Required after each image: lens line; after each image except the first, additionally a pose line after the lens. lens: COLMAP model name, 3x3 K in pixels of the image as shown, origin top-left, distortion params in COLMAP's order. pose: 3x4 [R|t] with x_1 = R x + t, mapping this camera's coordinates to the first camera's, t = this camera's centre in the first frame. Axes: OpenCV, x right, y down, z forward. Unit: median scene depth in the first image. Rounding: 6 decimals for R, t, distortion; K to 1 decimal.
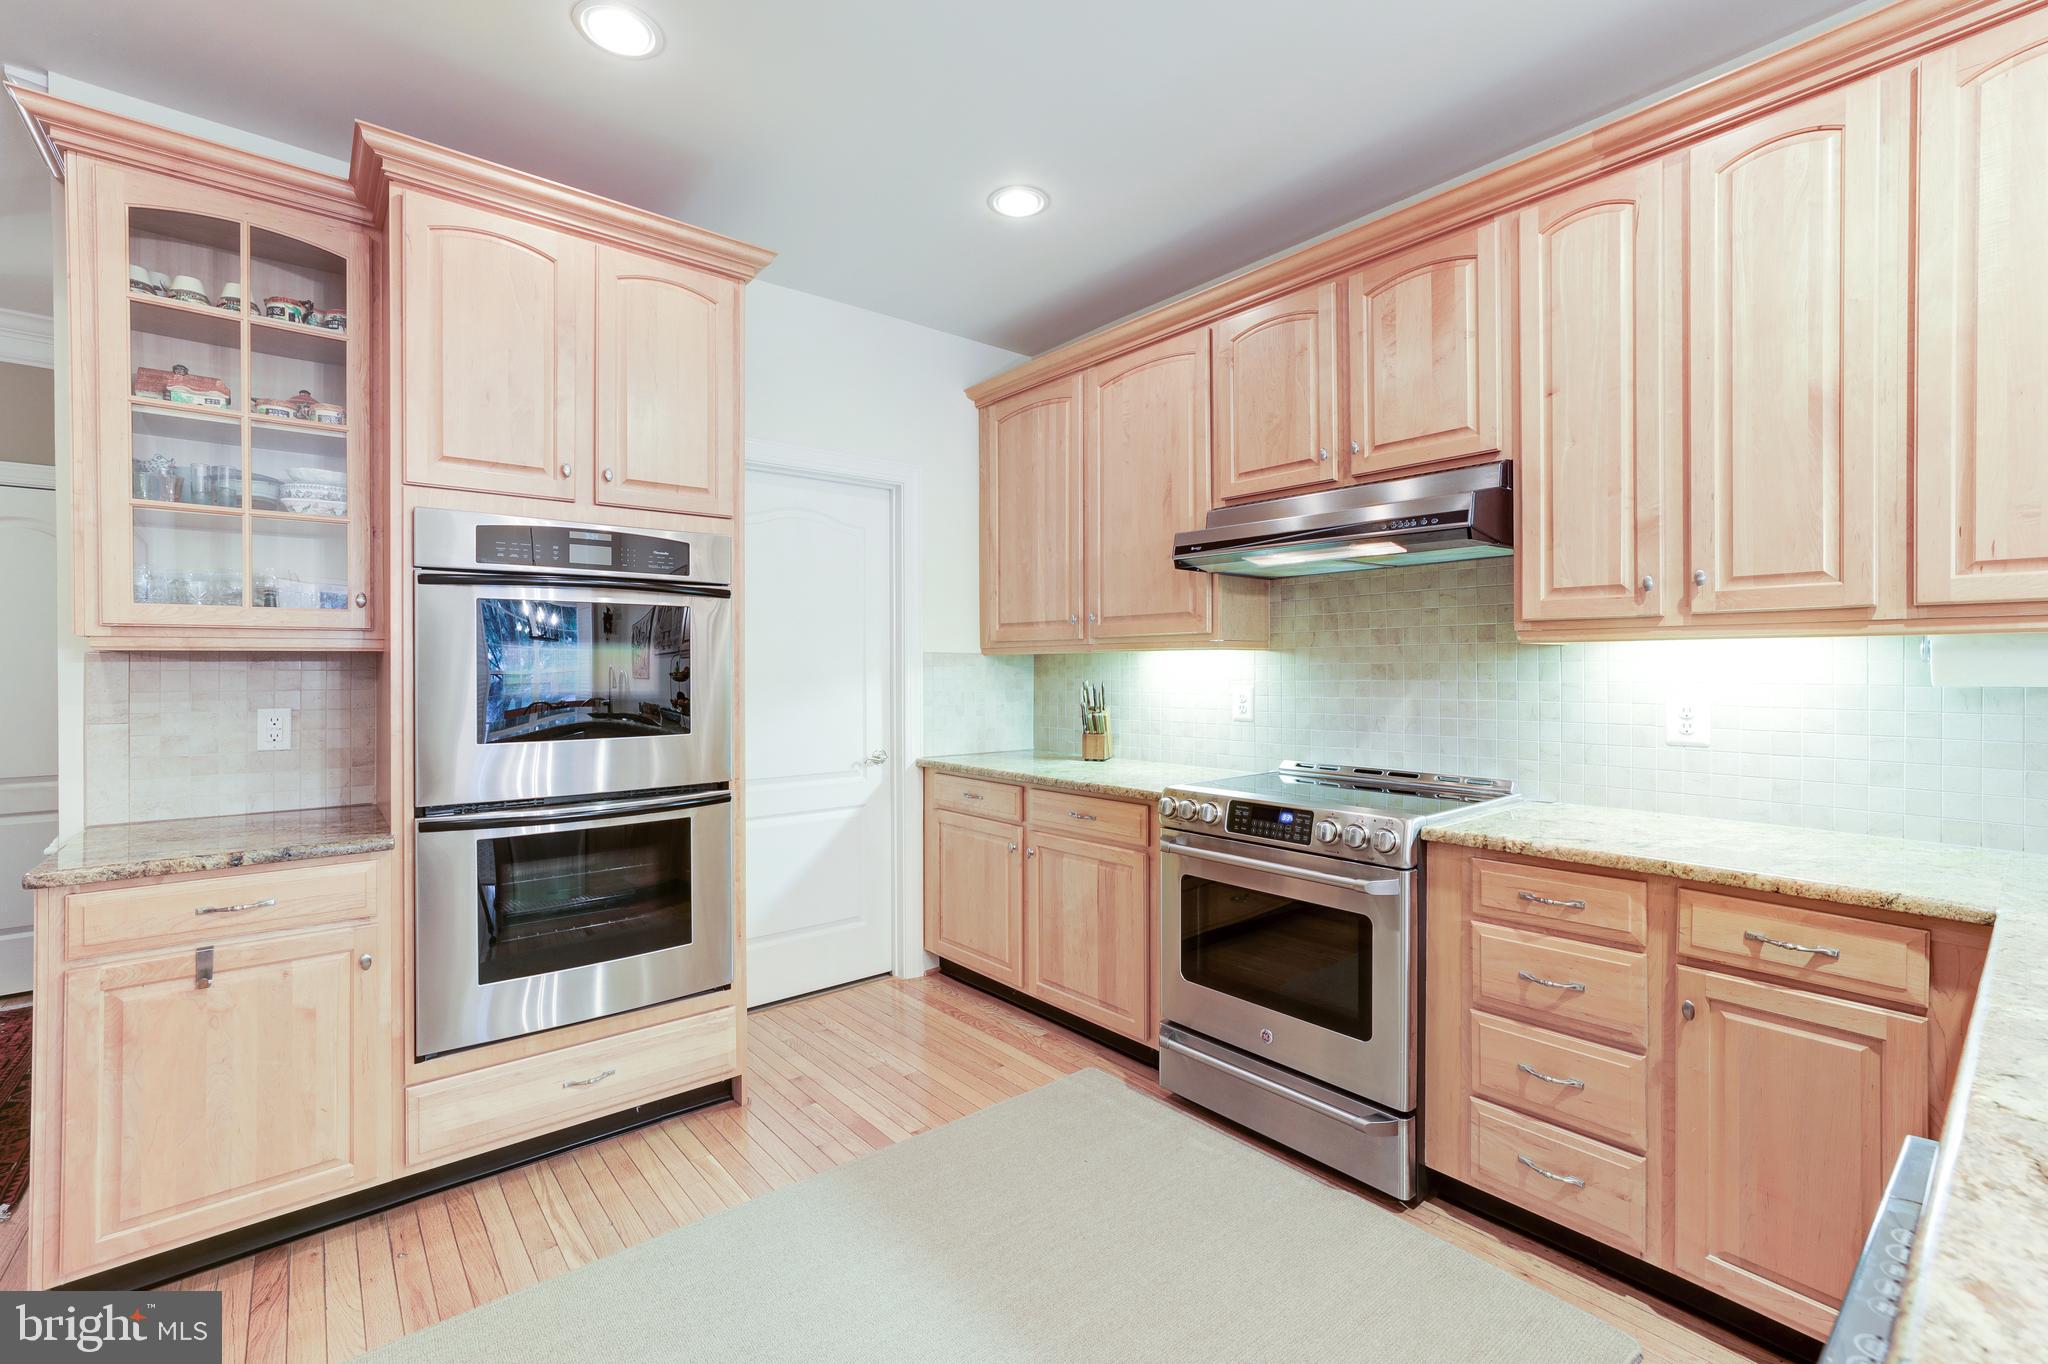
lens RADIAL K [[892.8, 0, 1038.6], [0, 892.8, 668.5], [0, 0, 1]] dist [-0.018332, 0.010699]
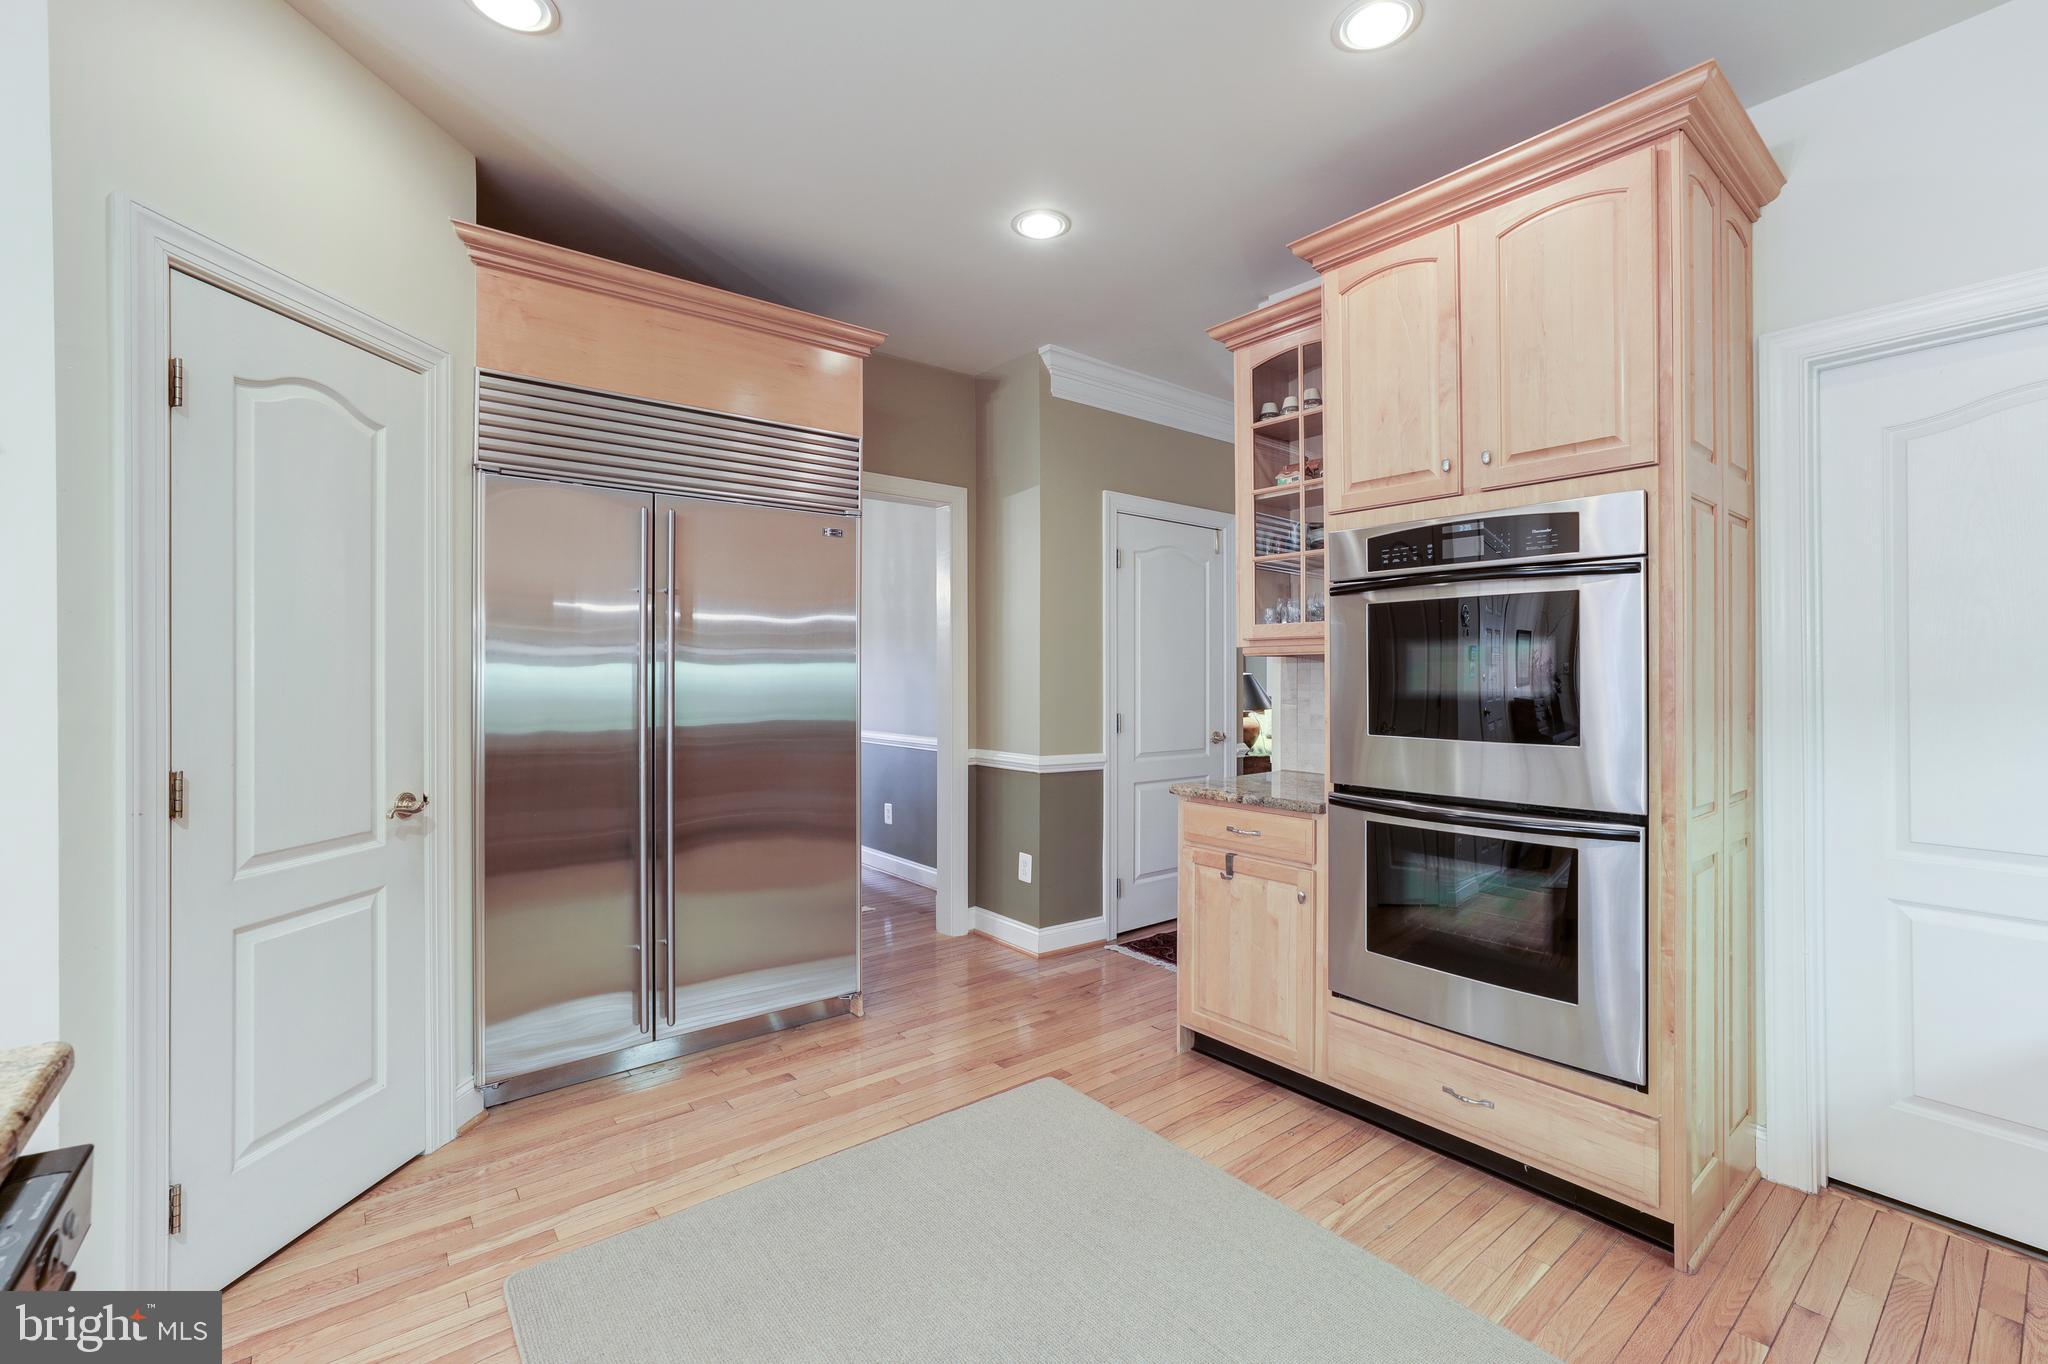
lens RADIAL K [[892.8, 0, 1017.8], [0, 892.8, 669.3], [0, 0, 1]] dist [-0.018332, 0.010699]
pose [[-0.034403, 0.000233, -0.999408, 0.456323], [0.002509, 0.999997, 0.000147, 0.001645], [0.999405, -0.002503, -0.034404, 0.543084]]
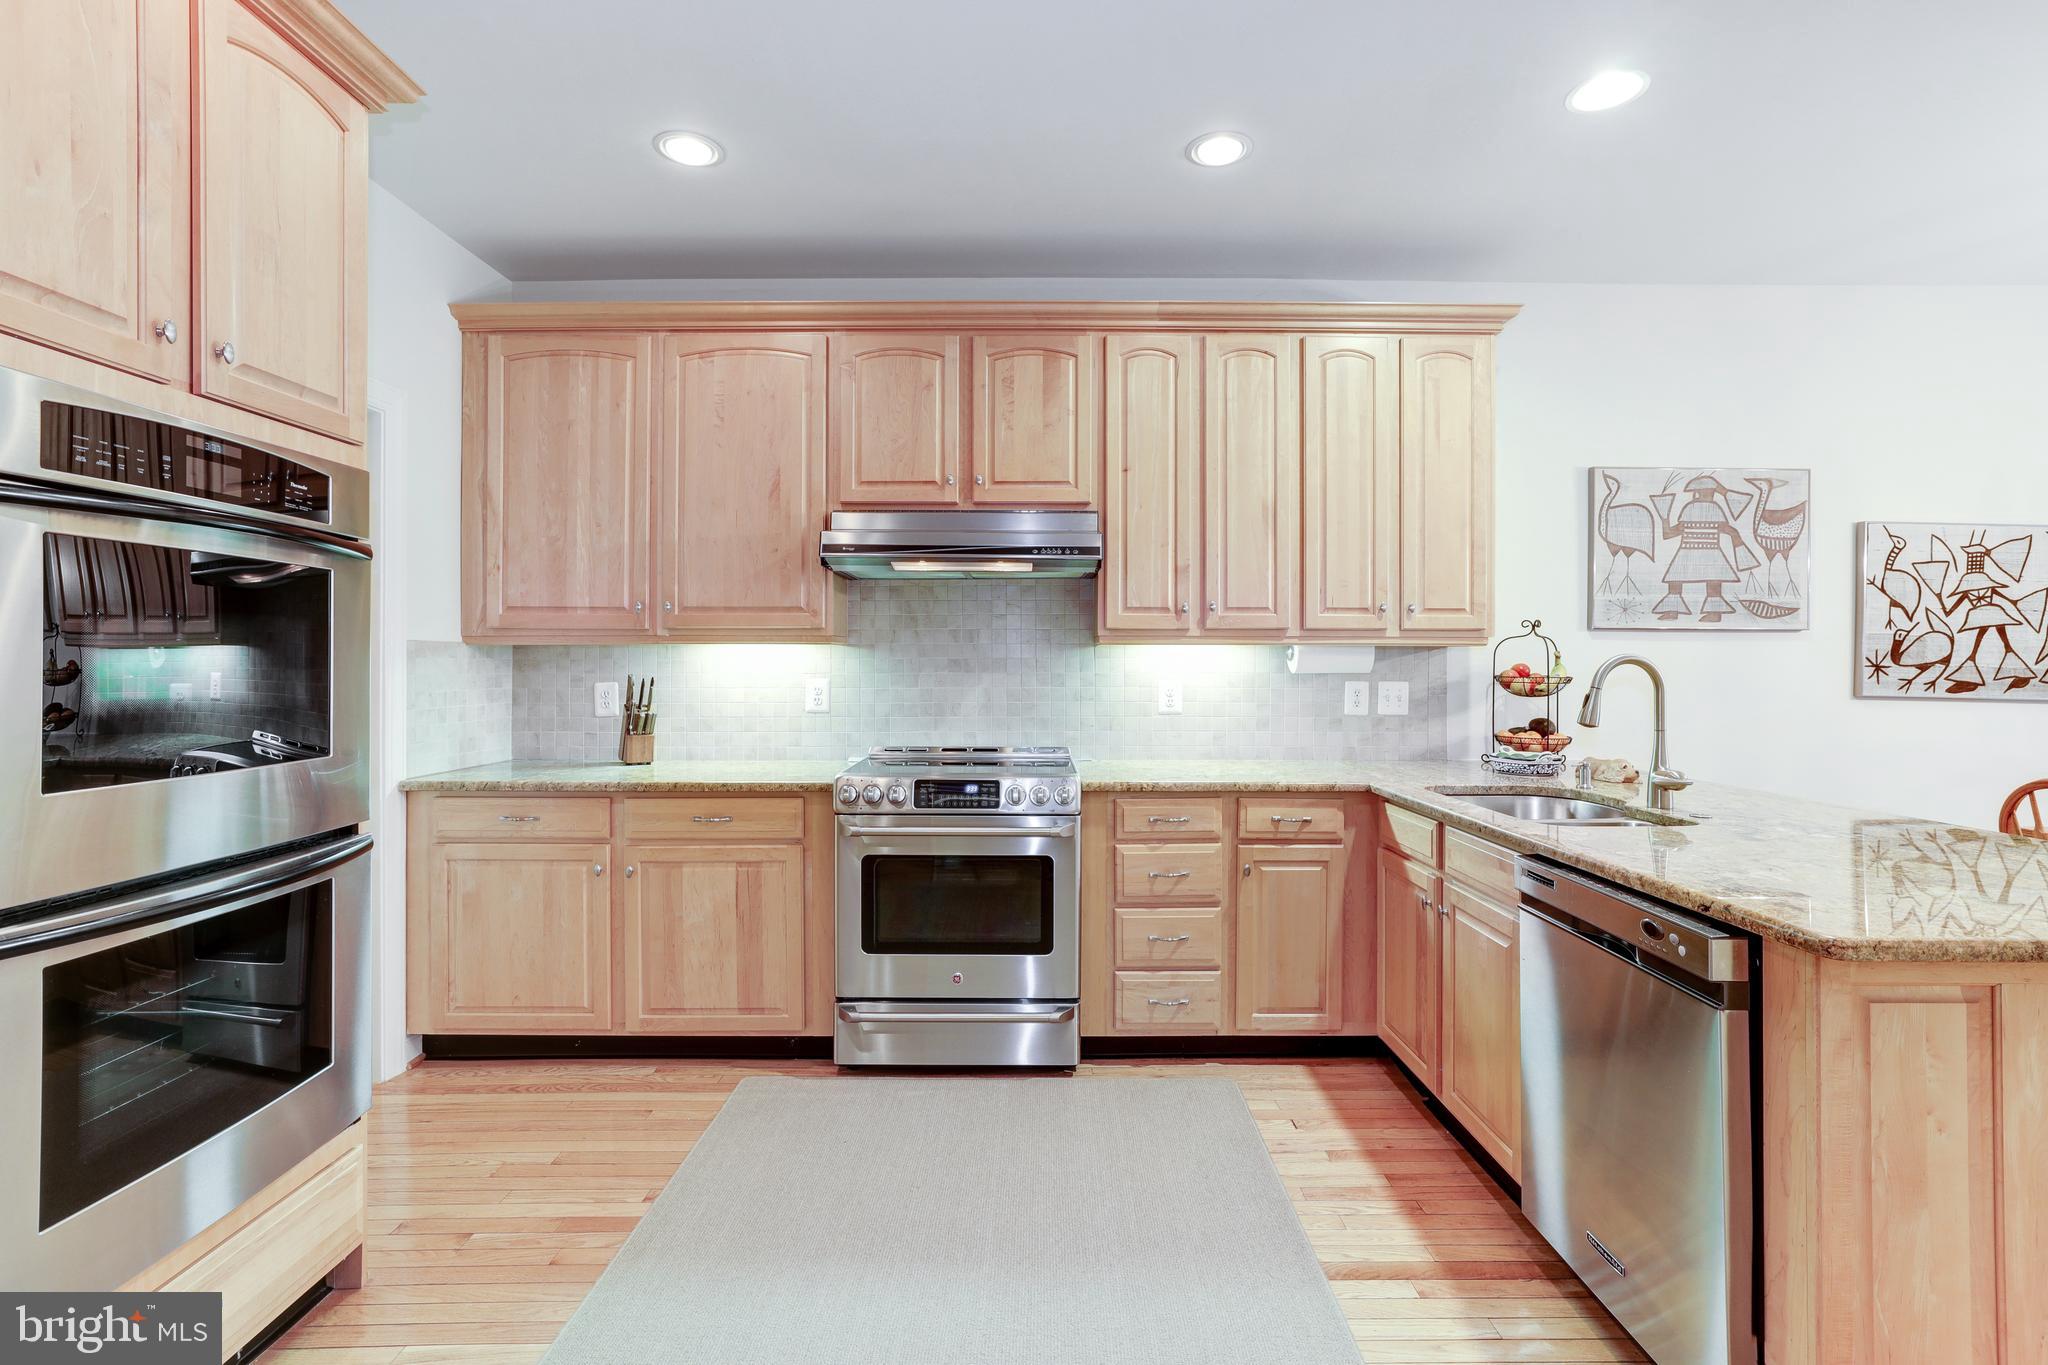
lens RADIAL K [[939.7, 0, 1044.6], [0, 939.7, 659.9], [0, 0, 1]] dist [-0.009261, 0.009042]
pose [[0.636738, 0.005270, 0.771062, -0.624399], [-0.003229, 0.999986, -0.004168, 0.001342], [-0.771074, 0.000164, 0.636746, 0.128883]]
